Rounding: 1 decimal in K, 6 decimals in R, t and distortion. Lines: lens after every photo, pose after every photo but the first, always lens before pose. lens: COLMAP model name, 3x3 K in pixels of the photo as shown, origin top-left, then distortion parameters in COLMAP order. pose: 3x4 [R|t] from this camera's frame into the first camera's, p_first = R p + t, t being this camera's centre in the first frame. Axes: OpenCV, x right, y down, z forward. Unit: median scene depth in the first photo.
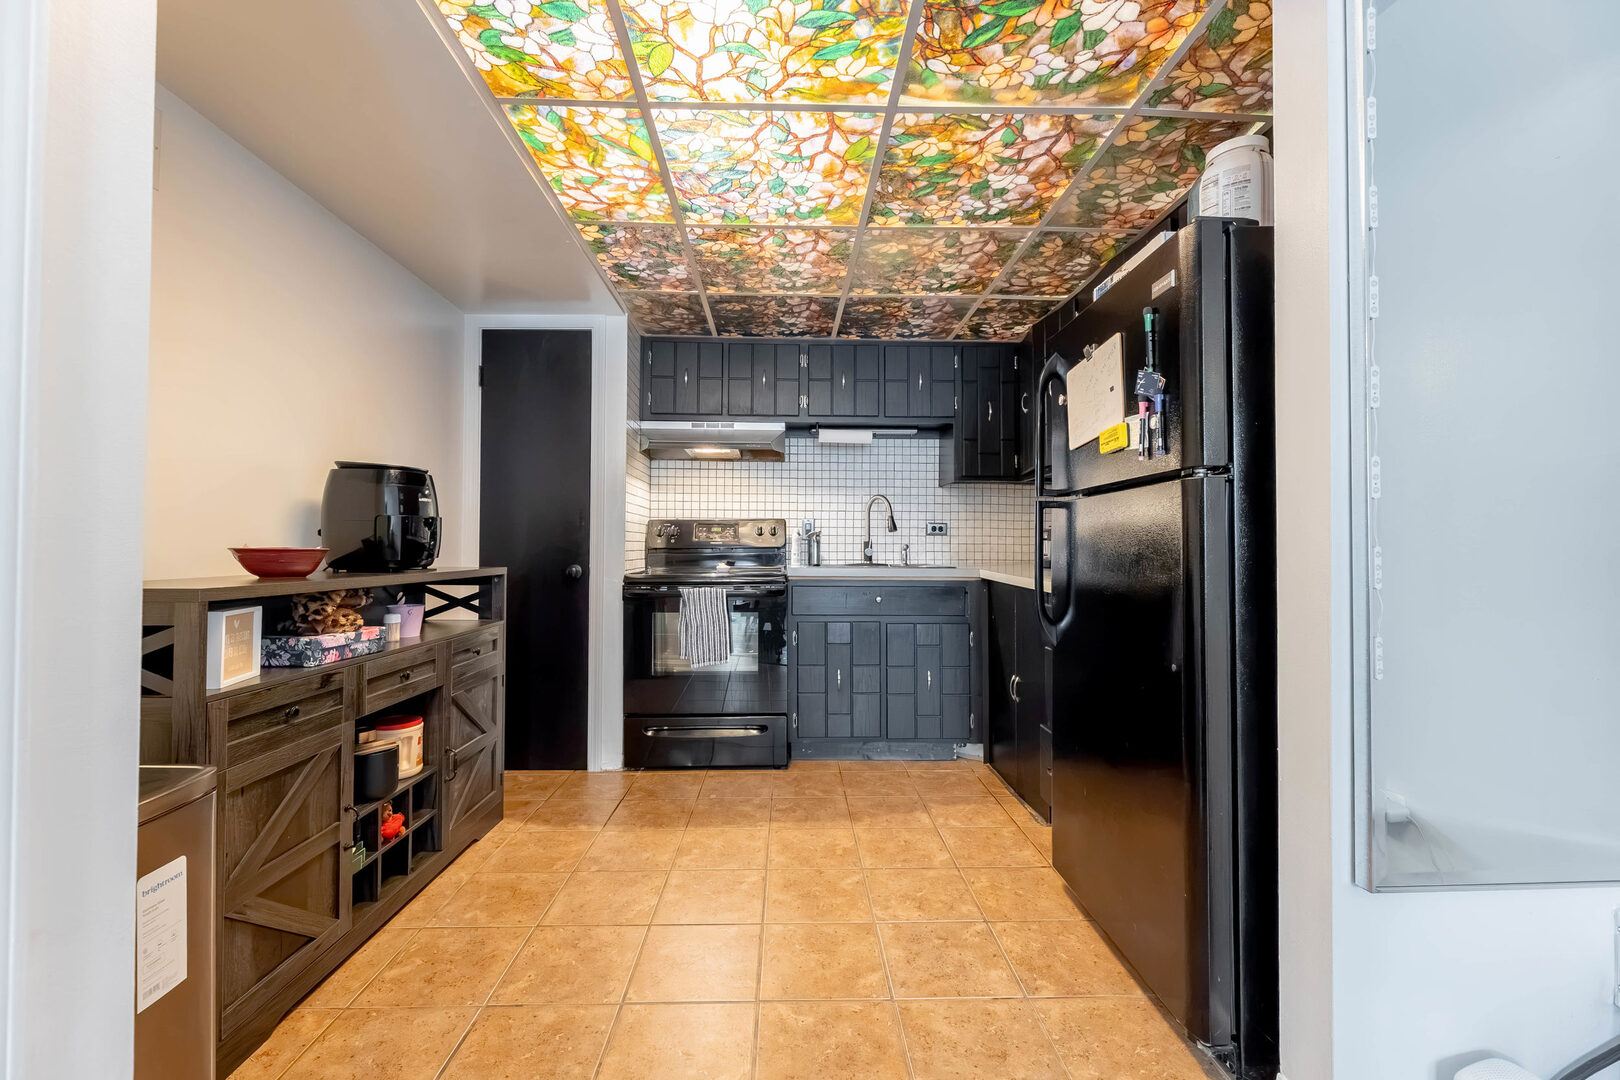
lens RADIAL K [[662.9, 0, 810.0], [0, 662.9, 540.0], [0, 0, 1]] dist [-0.001402, -0.000176]
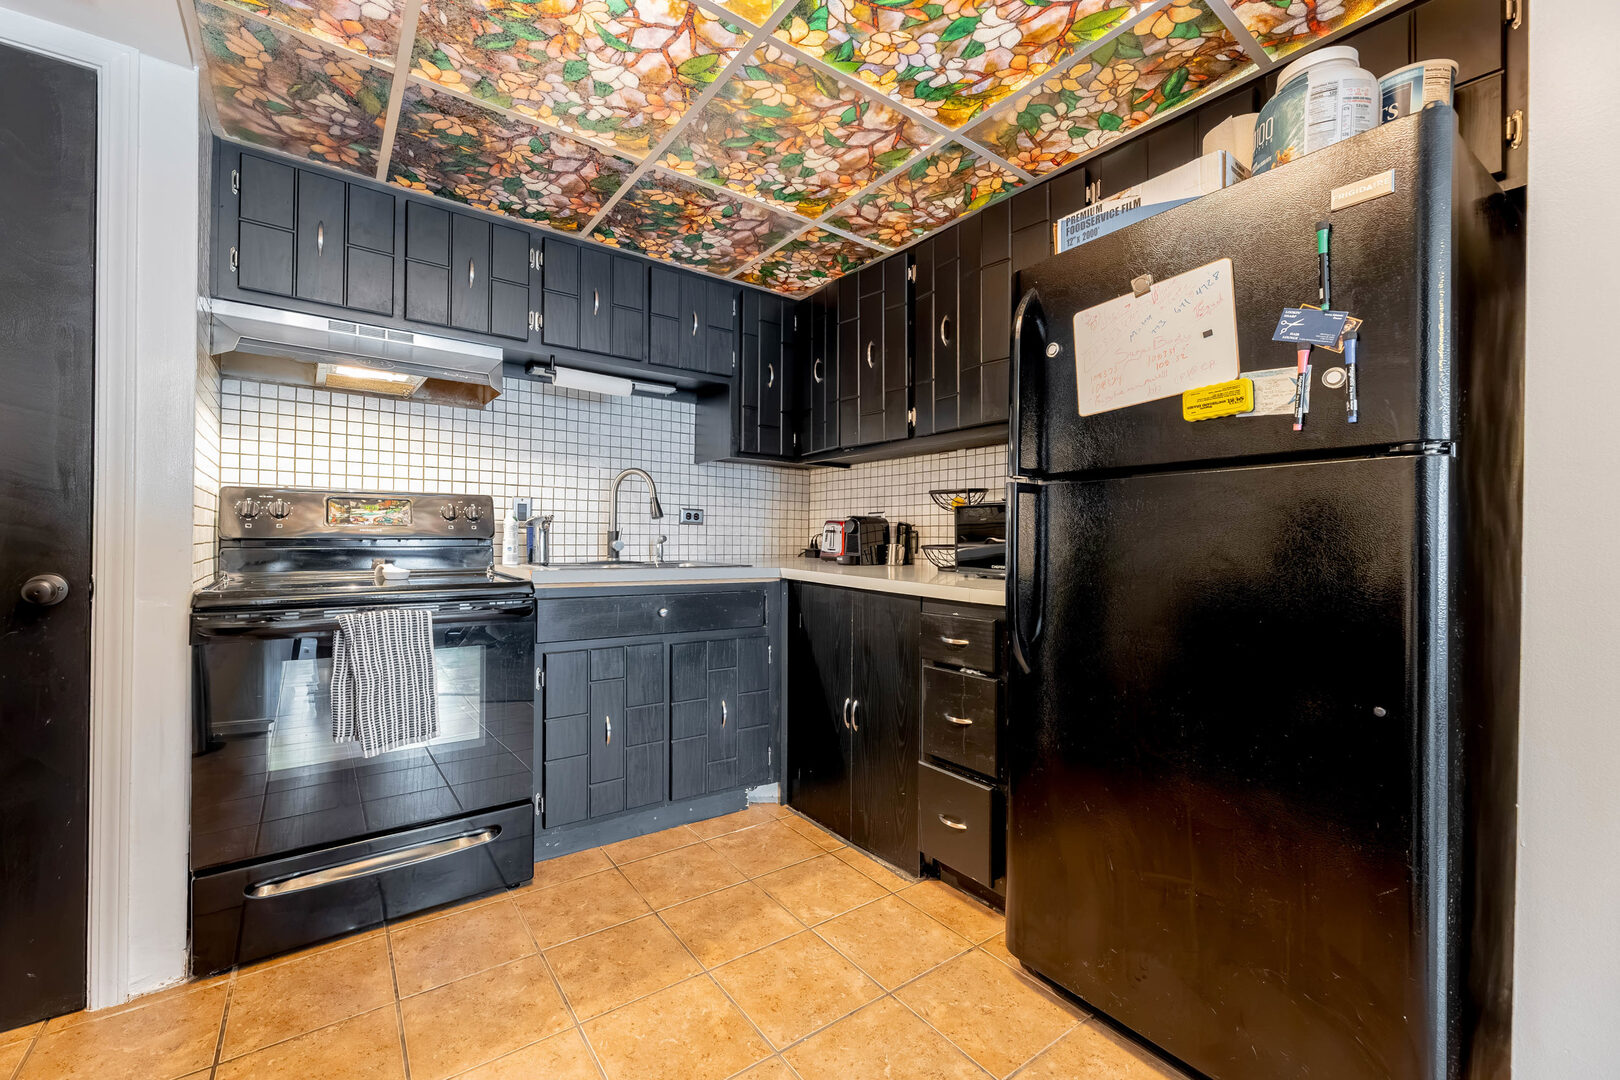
lens RADIAL K [[658.5, 0, 803.8], [0, 658.5, 541.9], [0, 0, 1]] dist [0.001086, -0.000274]
pose [[0.830193, 0.003542, 0.557465, -0.161631], [-0.014037, 0.999796, 0.014552, 0.000647], [-0.557299, -0.019906, 0.830073, 0.307495]]
